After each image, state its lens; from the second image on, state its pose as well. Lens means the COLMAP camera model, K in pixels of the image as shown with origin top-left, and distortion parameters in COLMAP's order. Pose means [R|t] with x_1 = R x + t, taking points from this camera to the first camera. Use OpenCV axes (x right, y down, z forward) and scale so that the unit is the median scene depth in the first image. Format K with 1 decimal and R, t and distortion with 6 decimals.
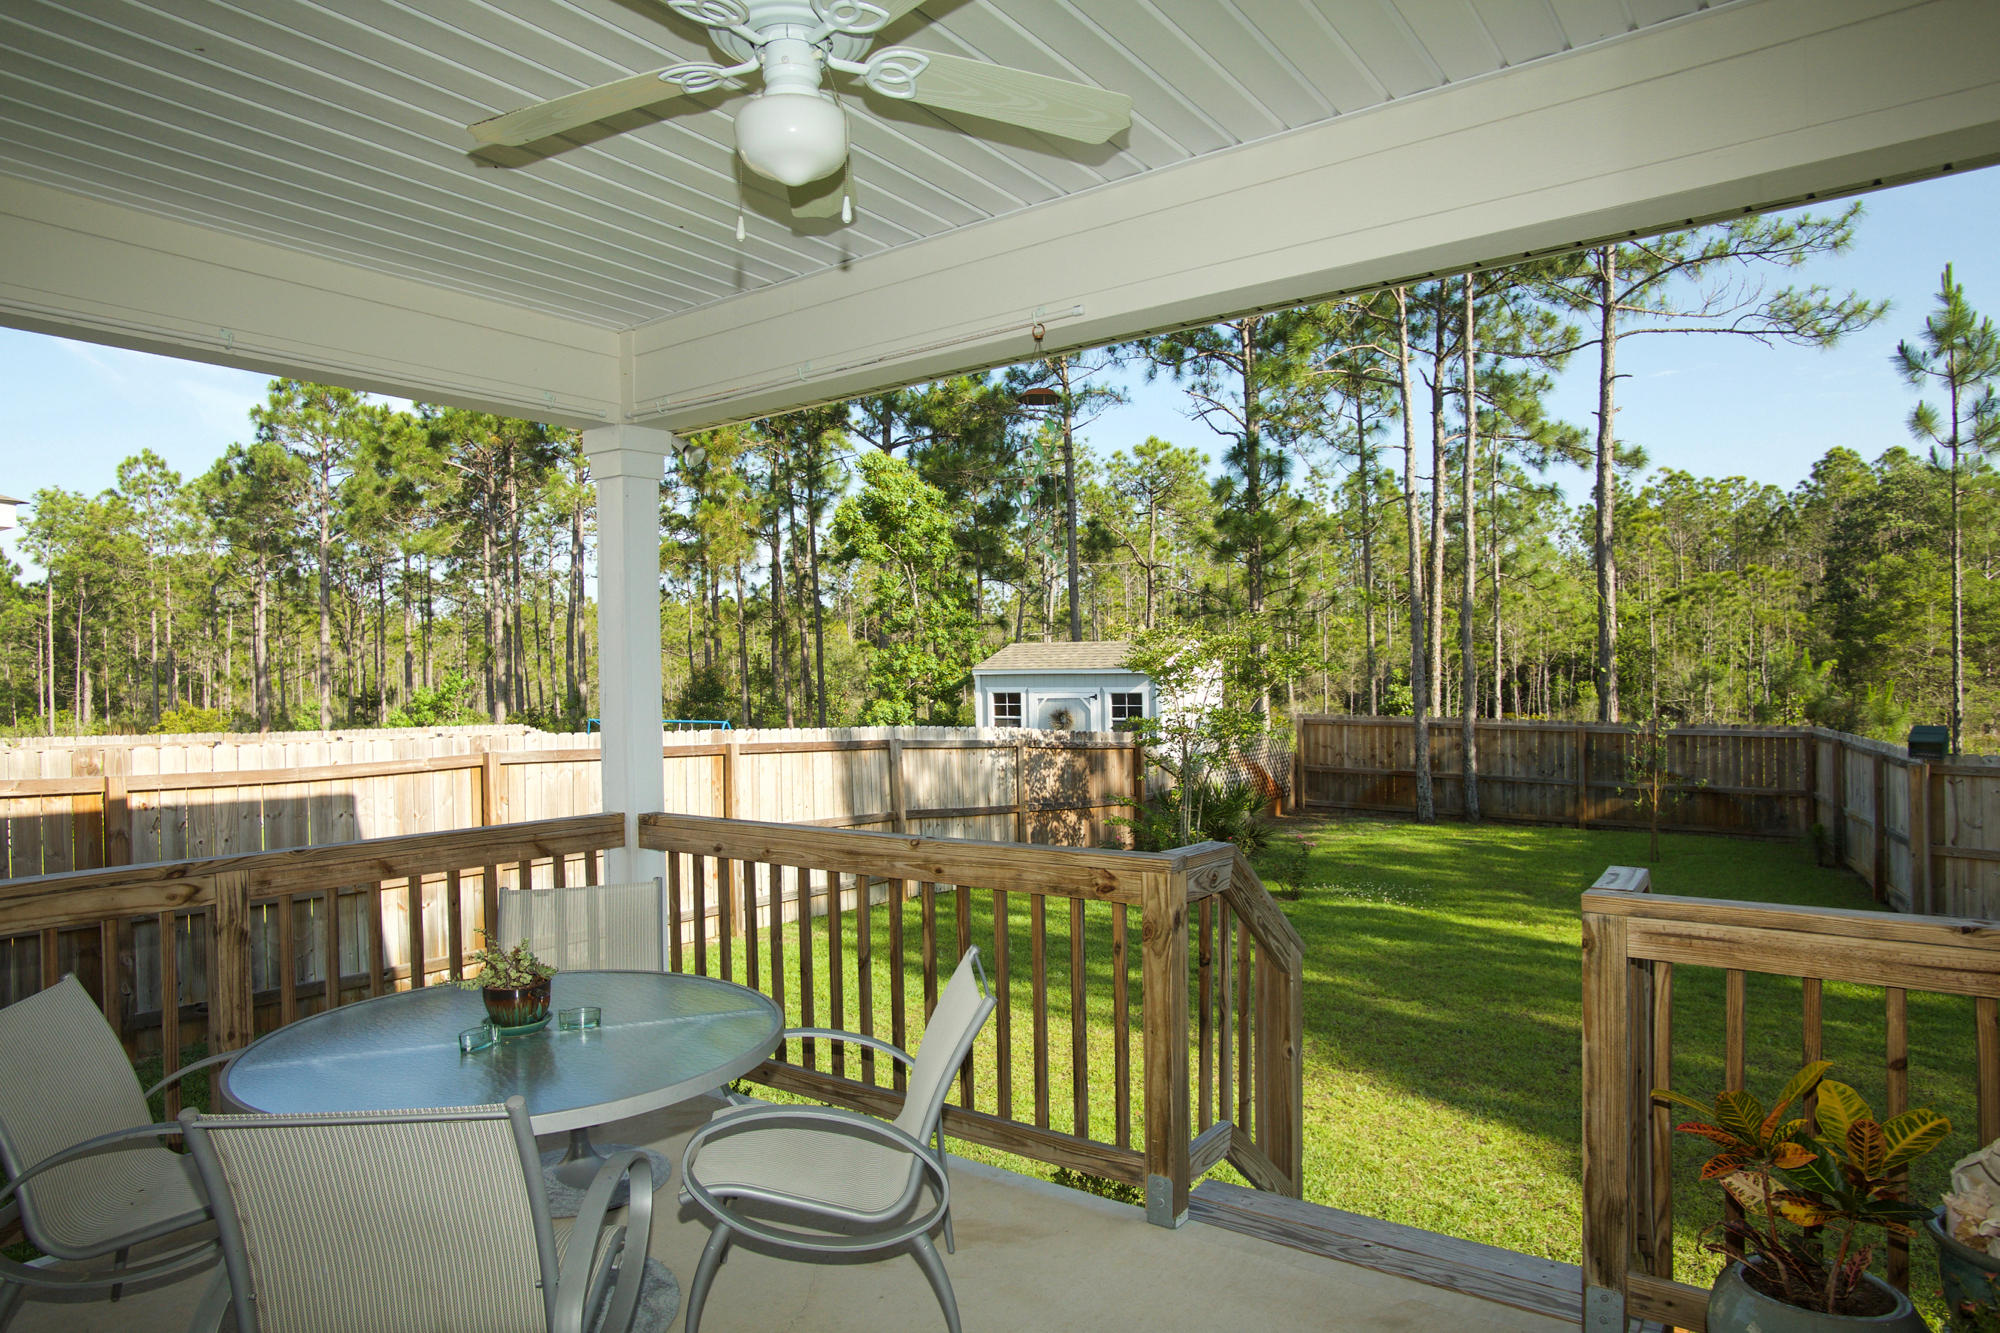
lens RADIAL K [[1217.7, 0, 1010.3], [0, 1217.7, 687.1], [0, 0, 1]] dist [-0.072356, 0.049467]
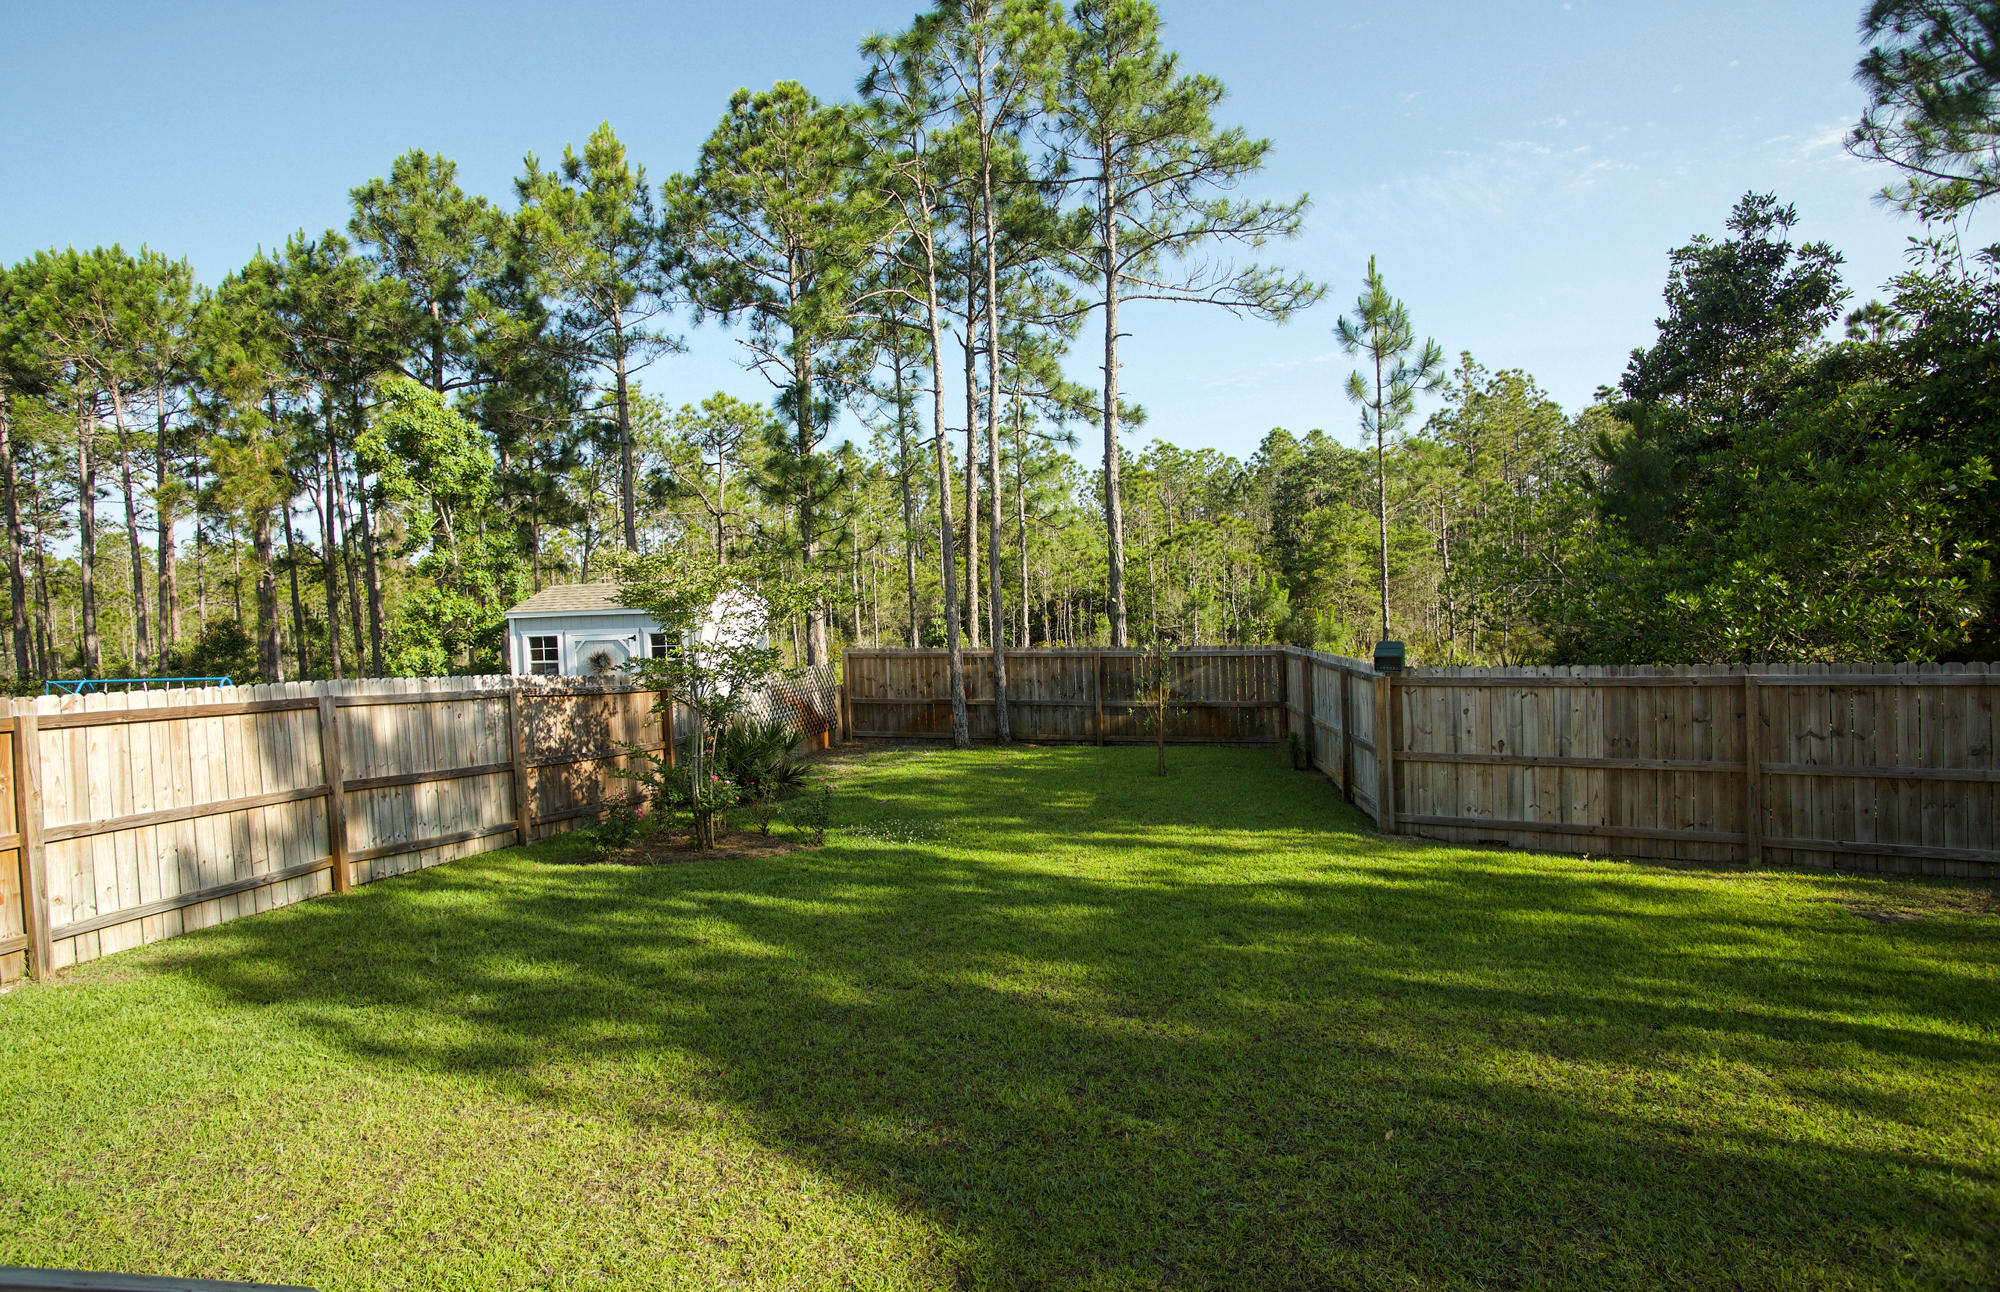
lens RADIAL K [[1060.8, 0, 1000.0], [0, 1060.8, 646.0], [0, 0, 1]] dist [-0.084601, 0.000539]
pose [[0.938716, -0.032200, 0.343184, 0.051092], [0.025796, 0.999398, 0.023210, 0.002392], [-0.343725, -0.012935, 0.938981, 0.102023]]
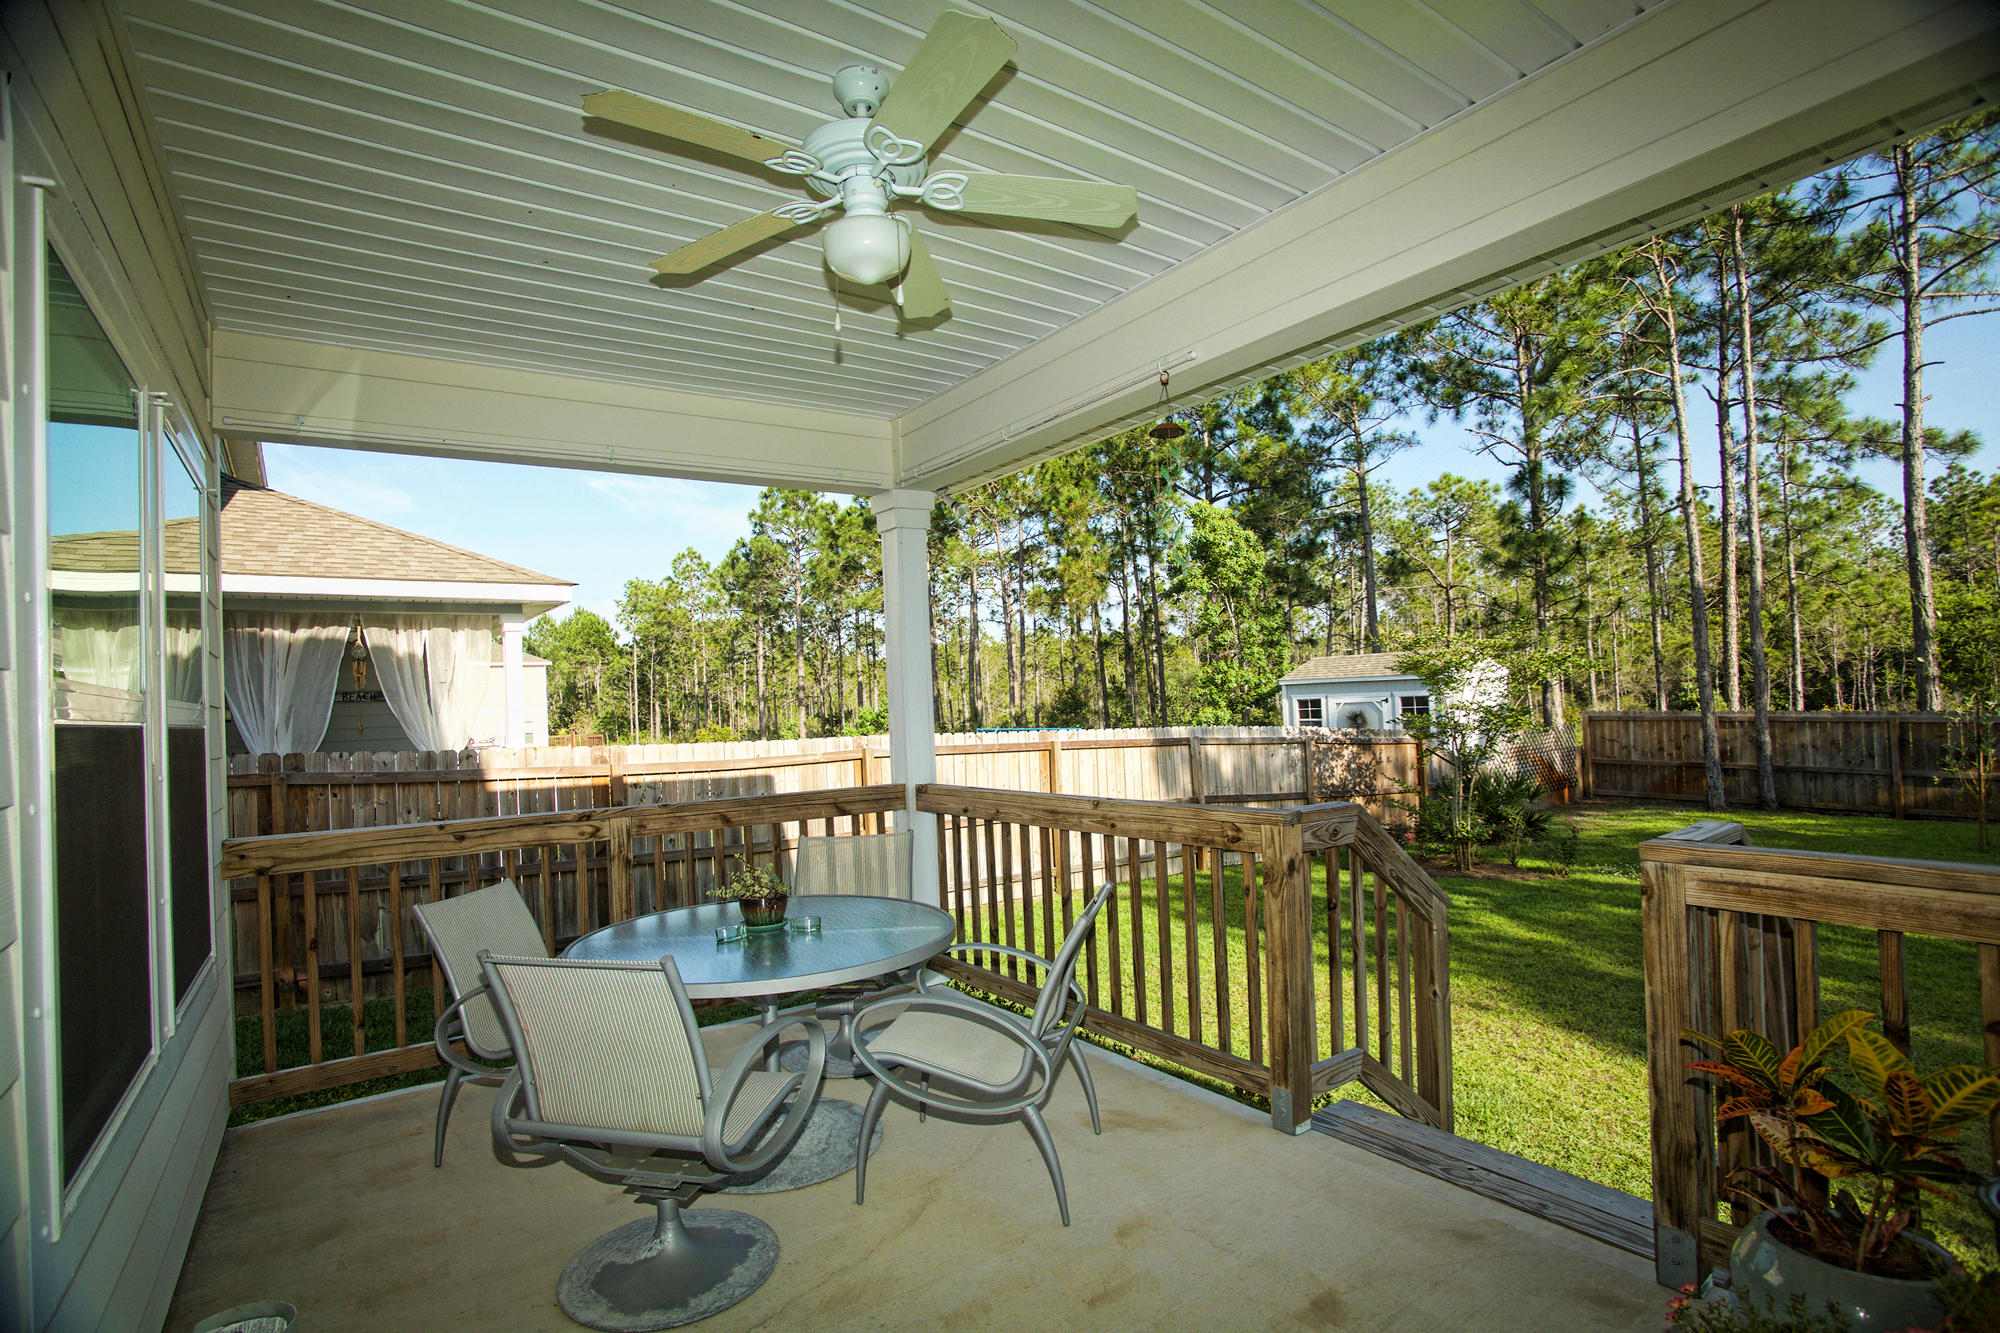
lens RADIAL K [[989.1, 0, 1000.6], [0, 989.1, 681.3], [0, 0, 1]] dist [-0.075628, 0.036434]
pose [[0.945395, -0.032296, -0.324322, 0.023024], [0.025356, 0.999351, -0.025602, 0.004053], [0.324939, 0.015980, 0.945600, 0.002952]]
